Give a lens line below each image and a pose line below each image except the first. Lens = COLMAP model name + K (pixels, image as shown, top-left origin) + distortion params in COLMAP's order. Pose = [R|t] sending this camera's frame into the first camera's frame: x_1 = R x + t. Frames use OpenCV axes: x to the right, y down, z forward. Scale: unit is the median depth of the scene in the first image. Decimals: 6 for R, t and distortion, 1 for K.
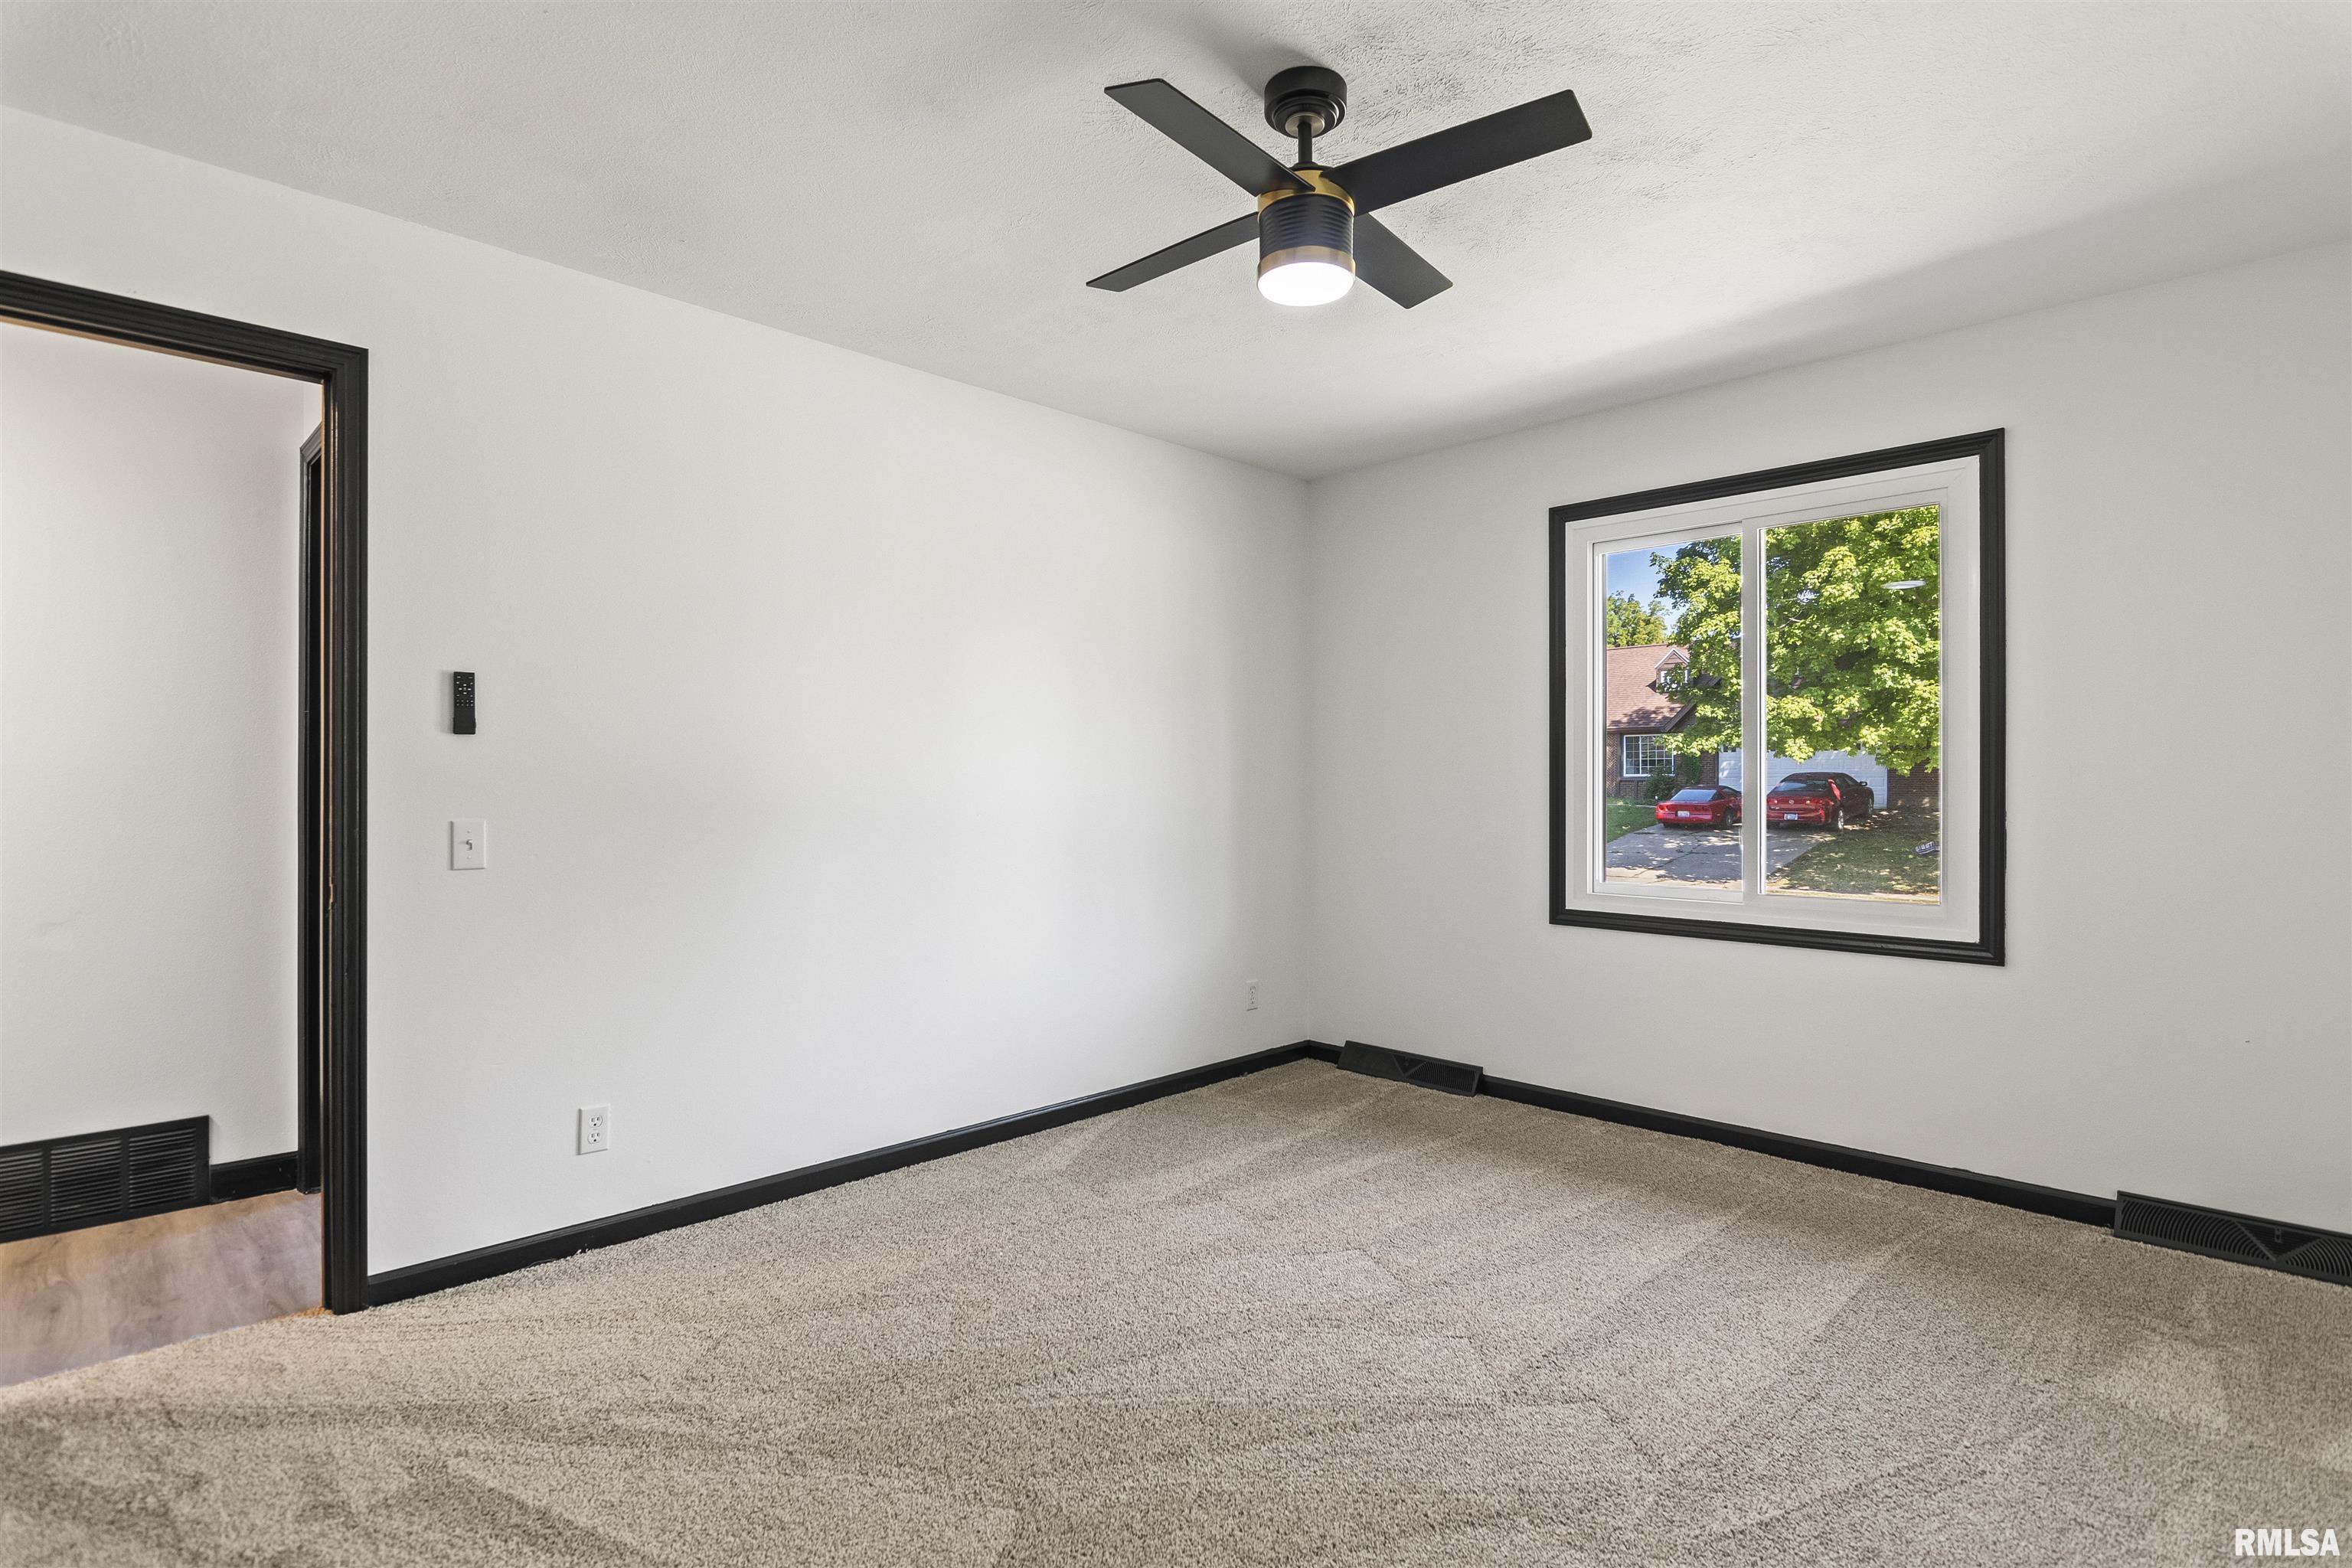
lens RADIAL K [[1132.1, 0, 1173.8], [0, 1132.1, 796.2], [0, 0, 1]] dist [-0.005596, -0.001792]
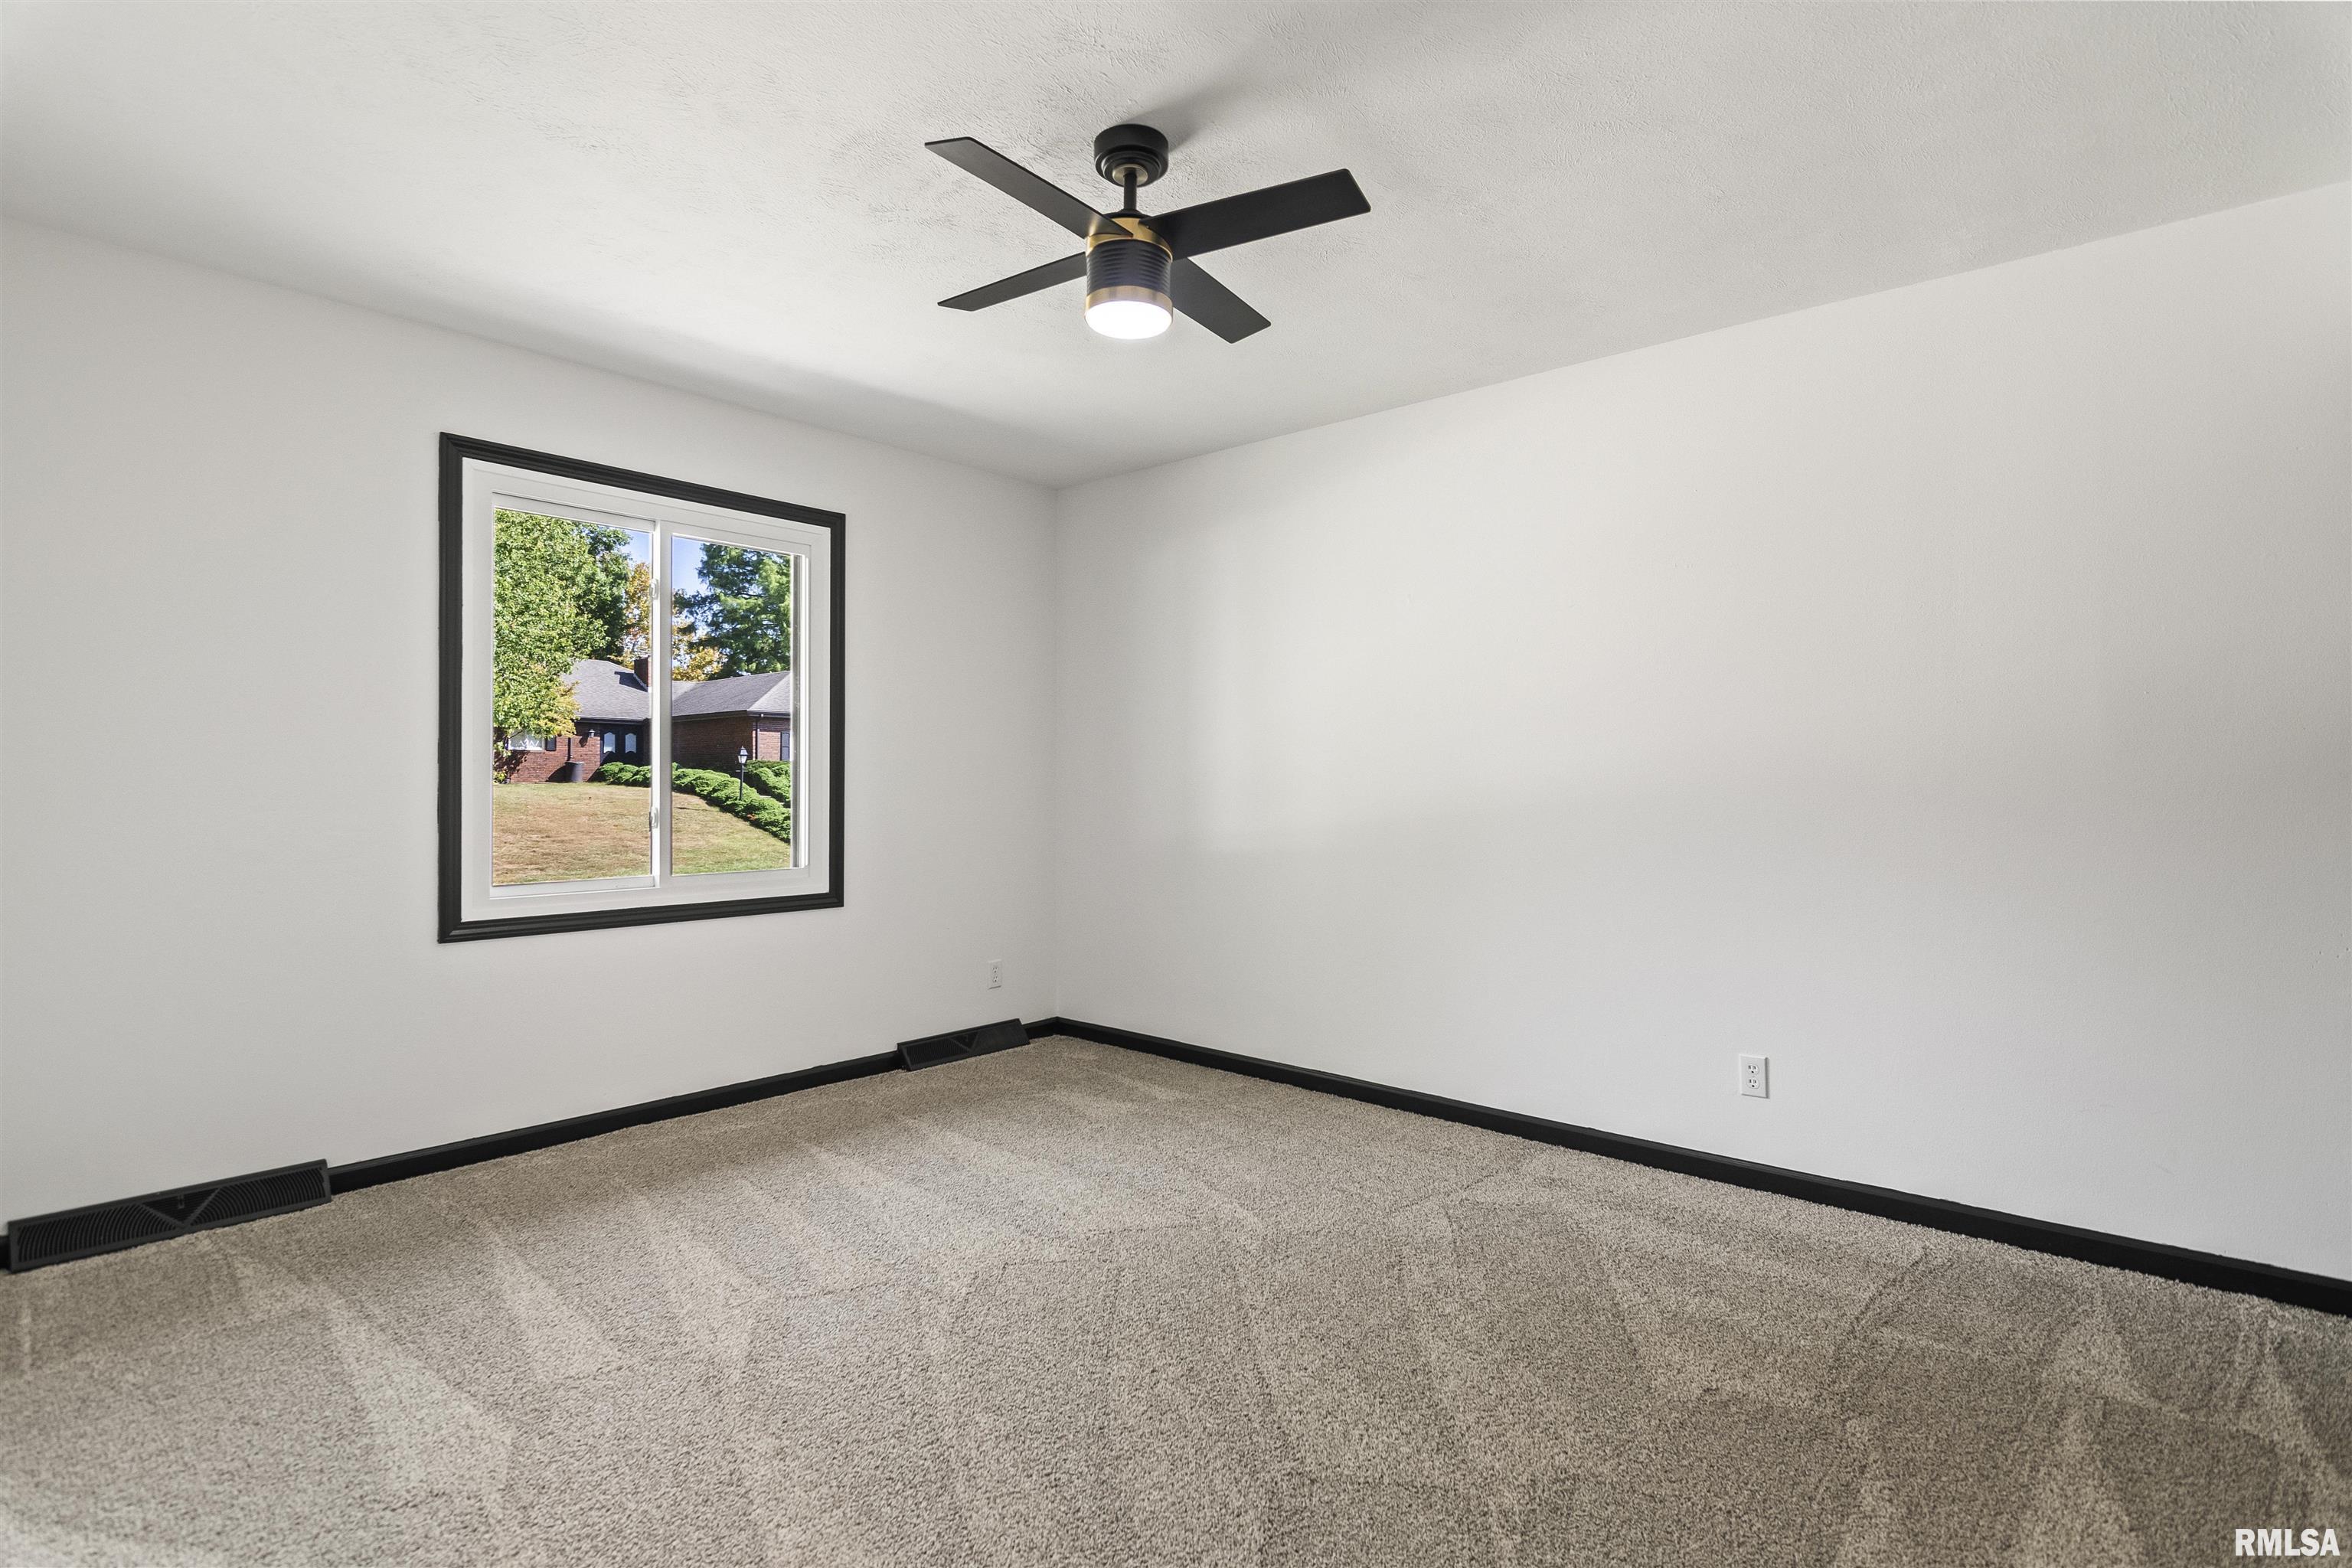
lens RADIAL K [[1118.8, 0, 1176.0], [0, 1118.8, 784.0], [0, 0, 1]] dist [-0.007246, -0.000952]
pose [[-0.049184, -0.005024, 0.998777, -0.531792], [0.008258, 0.999951, 0.005436, -0.001898], [-0.998756, 0.008516, -0.049140, 0.548836]]
